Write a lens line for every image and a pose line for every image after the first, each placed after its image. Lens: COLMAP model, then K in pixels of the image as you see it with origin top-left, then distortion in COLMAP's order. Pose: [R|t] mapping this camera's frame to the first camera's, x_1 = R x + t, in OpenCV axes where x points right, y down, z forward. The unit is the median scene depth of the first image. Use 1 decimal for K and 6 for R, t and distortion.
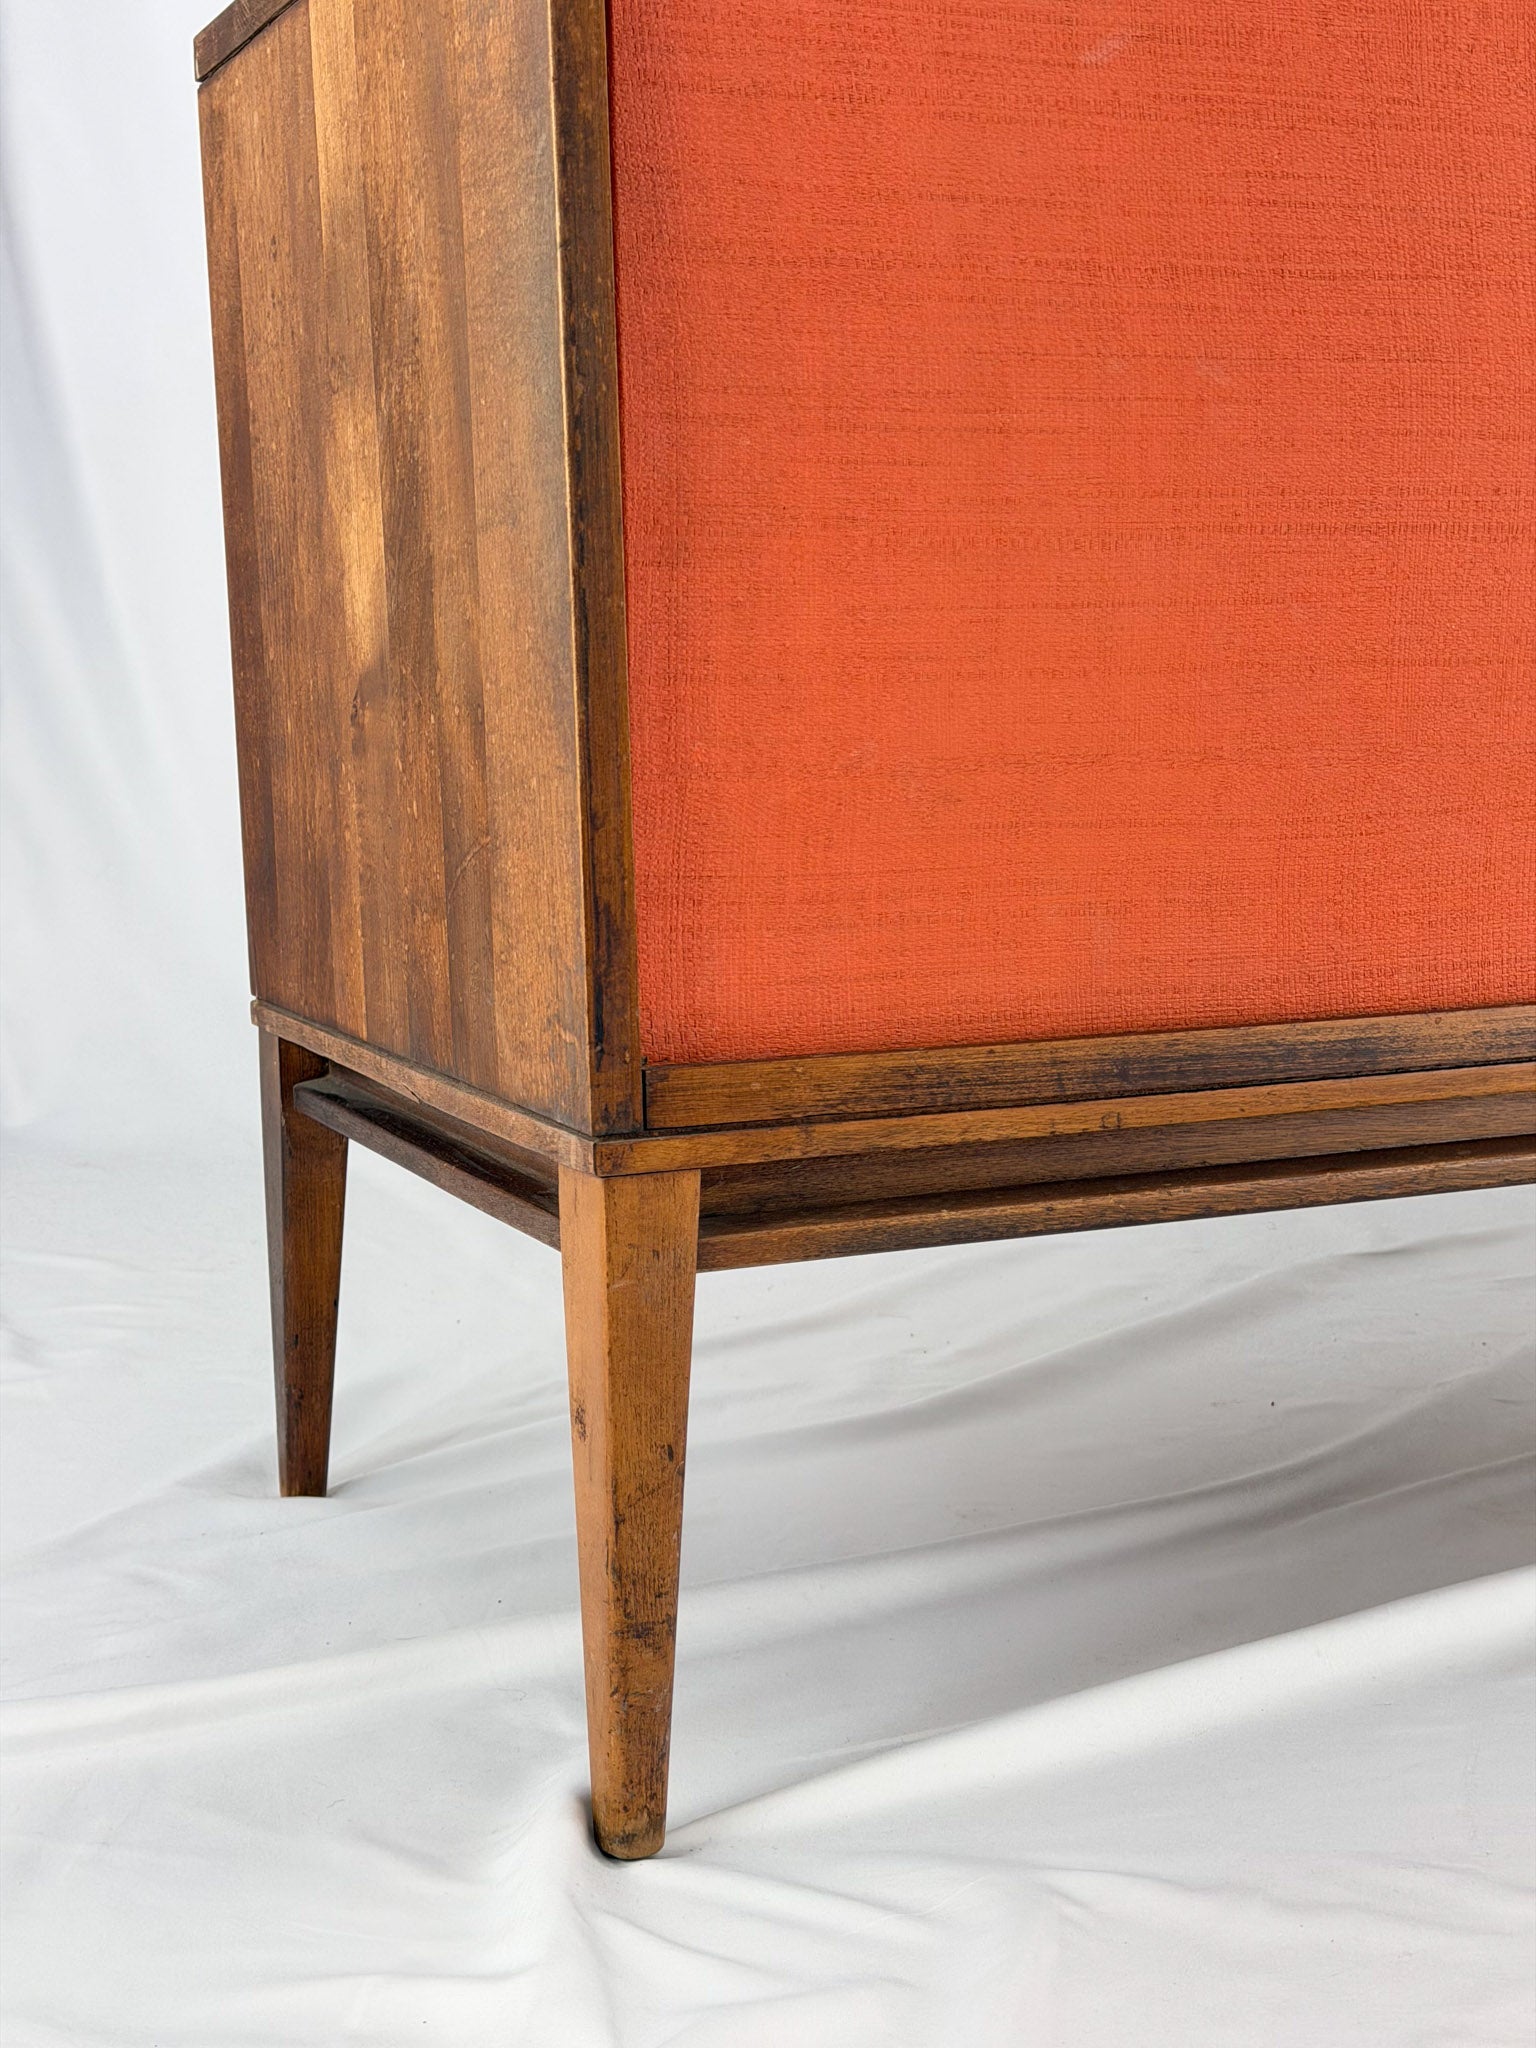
lens RADIAL K [[2860.4, 0, 768.0], [0, 2860.4, 1024.0], [0, 0, 1]] dist [0.147653, -0.153148]
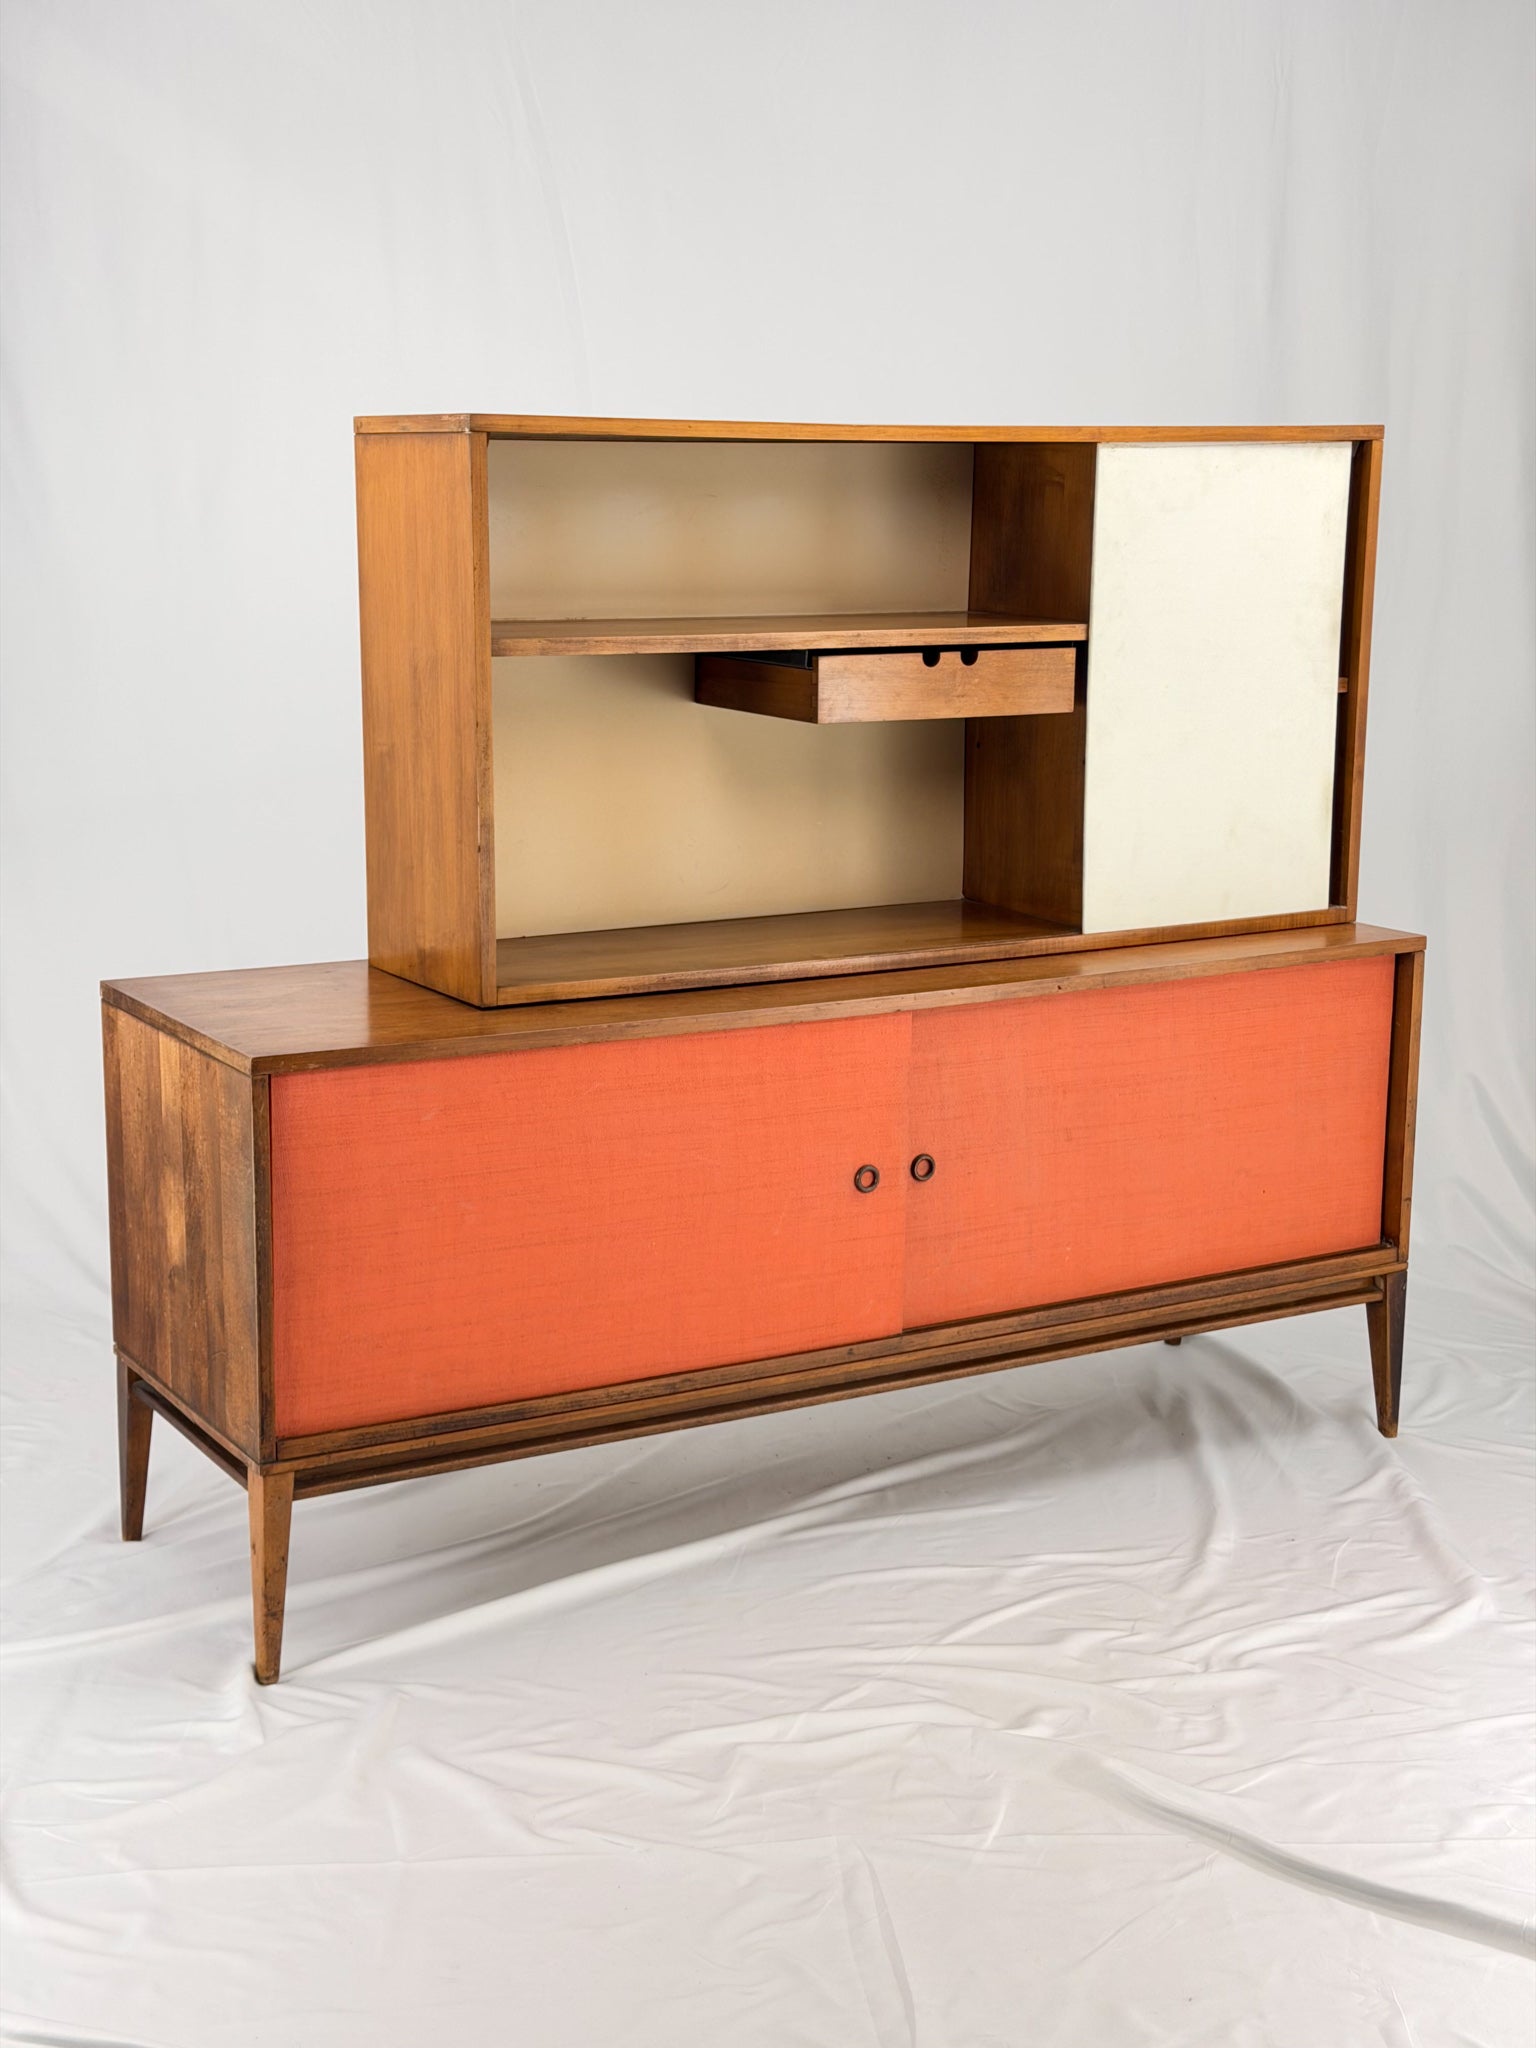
lens RADIAL K [[2860.4, 0, 768.0], [0, 2860.4, 1024.0], [0, 0, 1]] dist [0.147653, -0.153148]
pose [[0.991247, 0.011429, 0.131522, 0.066730], [-0.020759, 0.997346, 0.069787, -0.633177], [-0.130375, -0.071906, 0.988854, -2.047912]]
